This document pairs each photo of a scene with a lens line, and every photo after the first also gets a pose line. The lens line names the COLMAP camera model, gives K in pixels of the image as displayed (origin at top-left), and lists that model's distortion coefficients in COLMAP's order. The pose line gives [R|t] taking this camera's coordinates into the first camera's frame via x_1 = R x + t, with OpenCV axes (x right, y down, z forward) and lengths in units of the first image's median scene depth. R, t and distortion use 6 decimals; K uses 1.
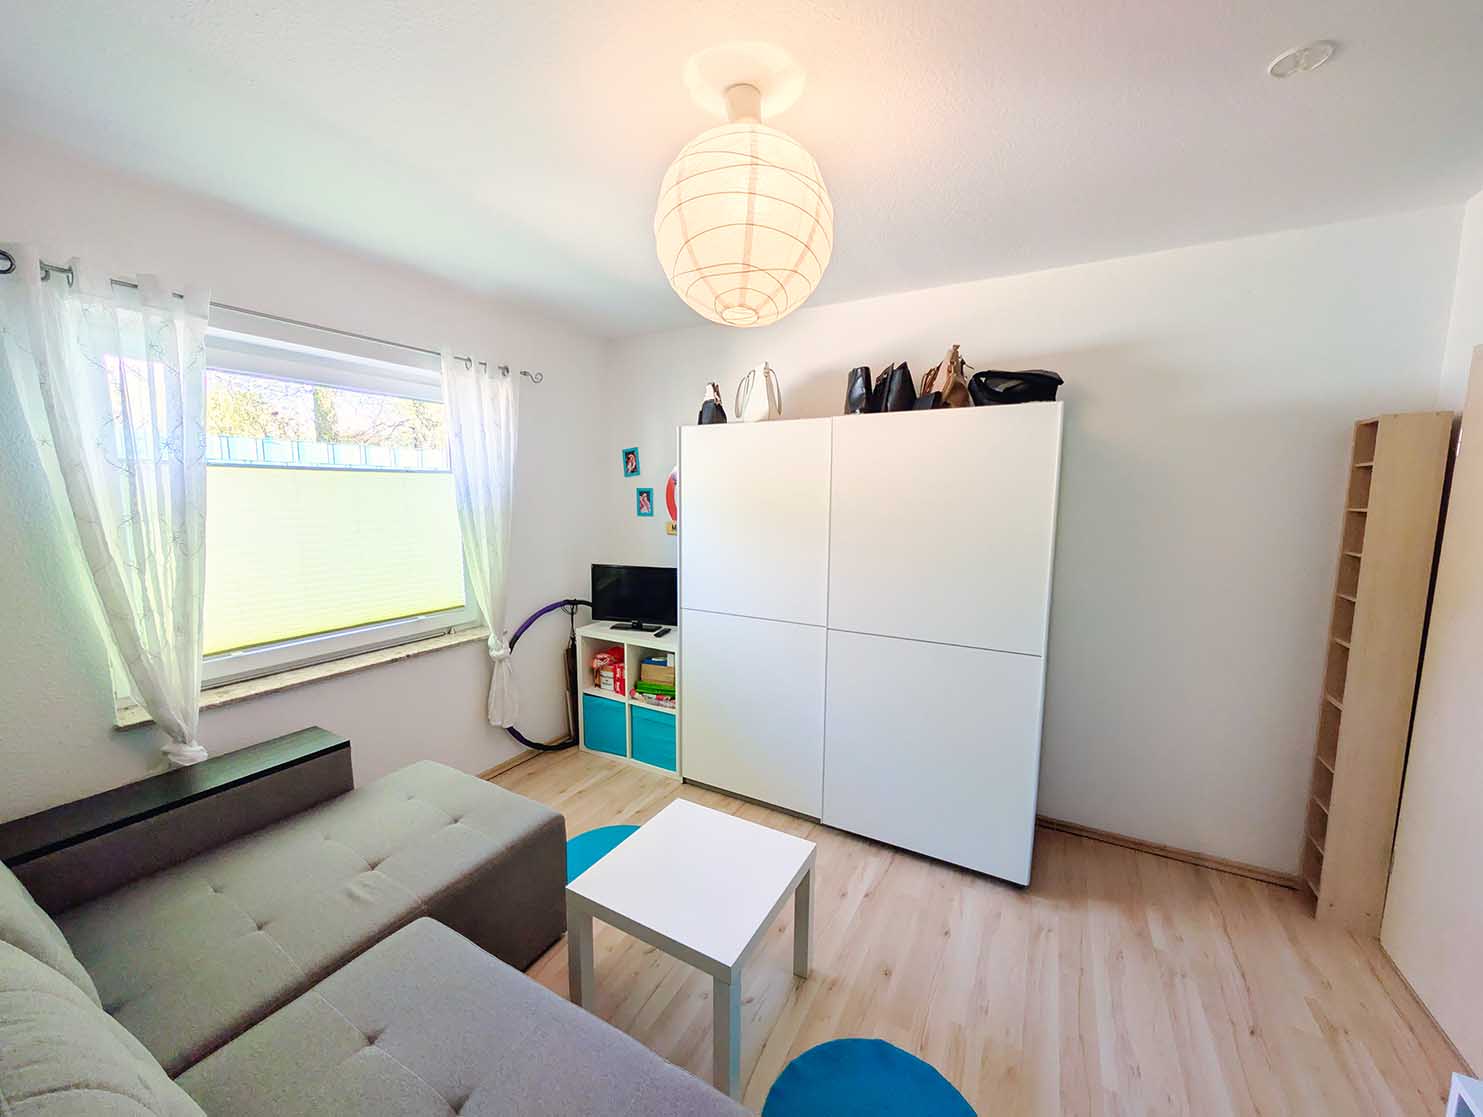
lens RADIAL K [[561.1, 0, 741.9], [0, 561.1, 556.1], [0, 0, 1]] dist [-0.000131, 0.000187]
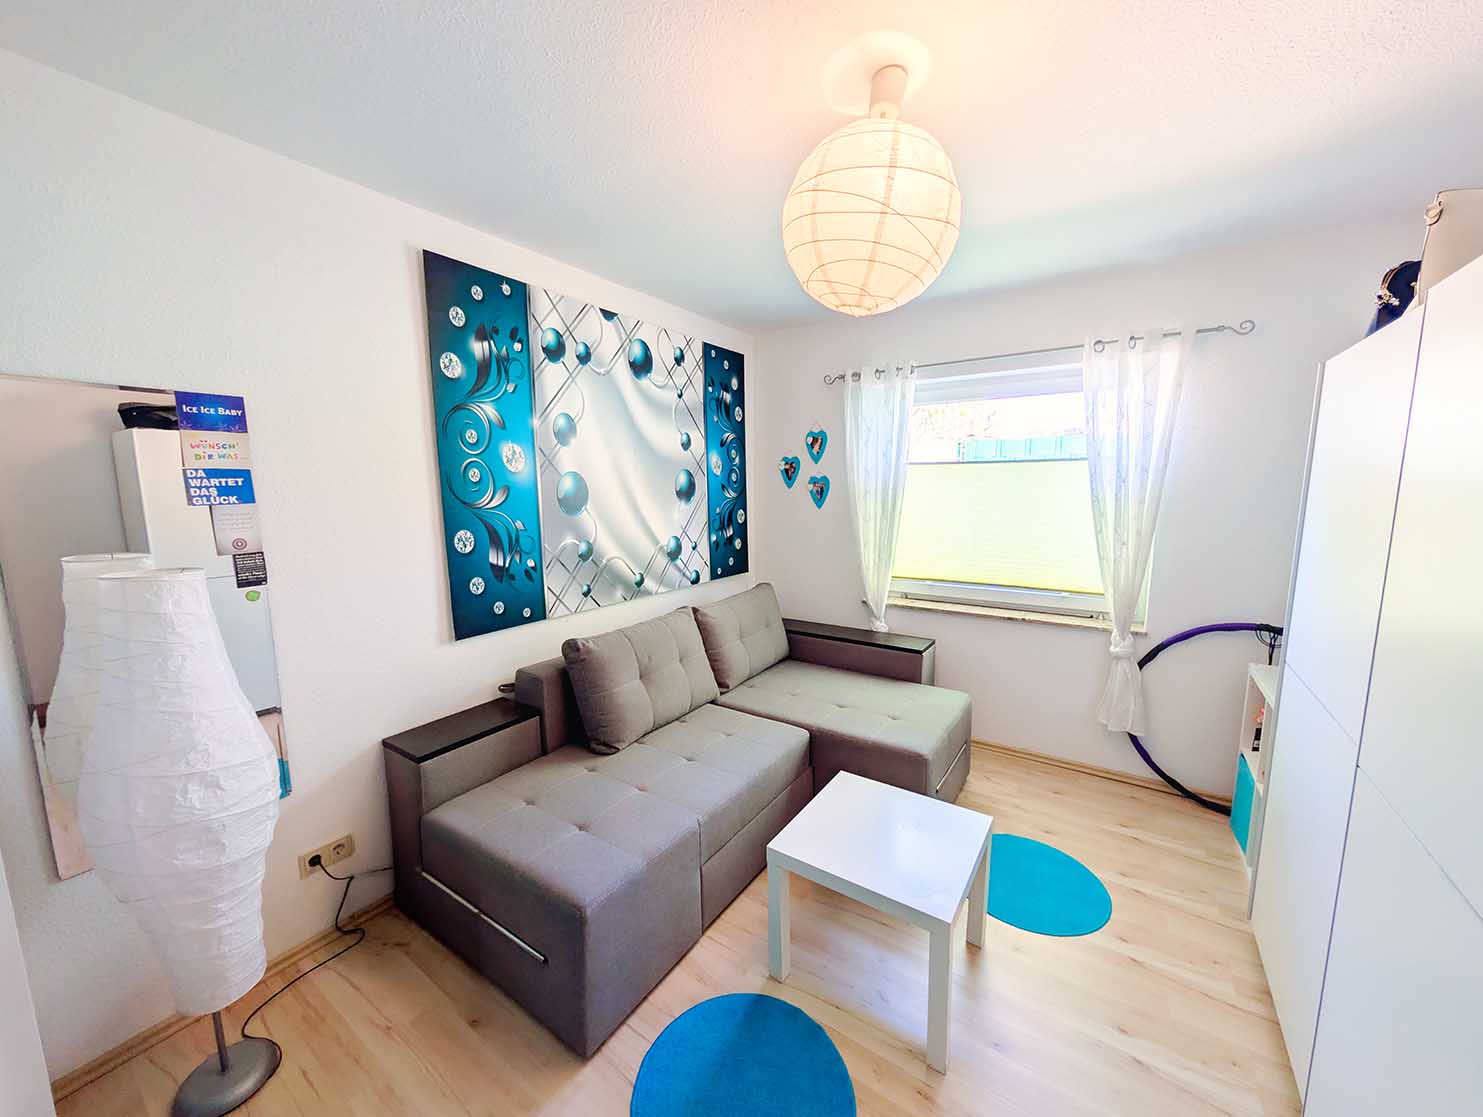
lens RADIAL K [[561.1, 0, 743.6], [0, 561.1, 561.0], [0, 0, 1]] dist [-0.000131, 0.000187]
pose [[-0.069091, 0.133426, -0.988648, 0.577074], [-0.110088, 0.983944, 0.140484, -0.040876], [0.991518, 0.118544, -0.053293, 0.468205]]
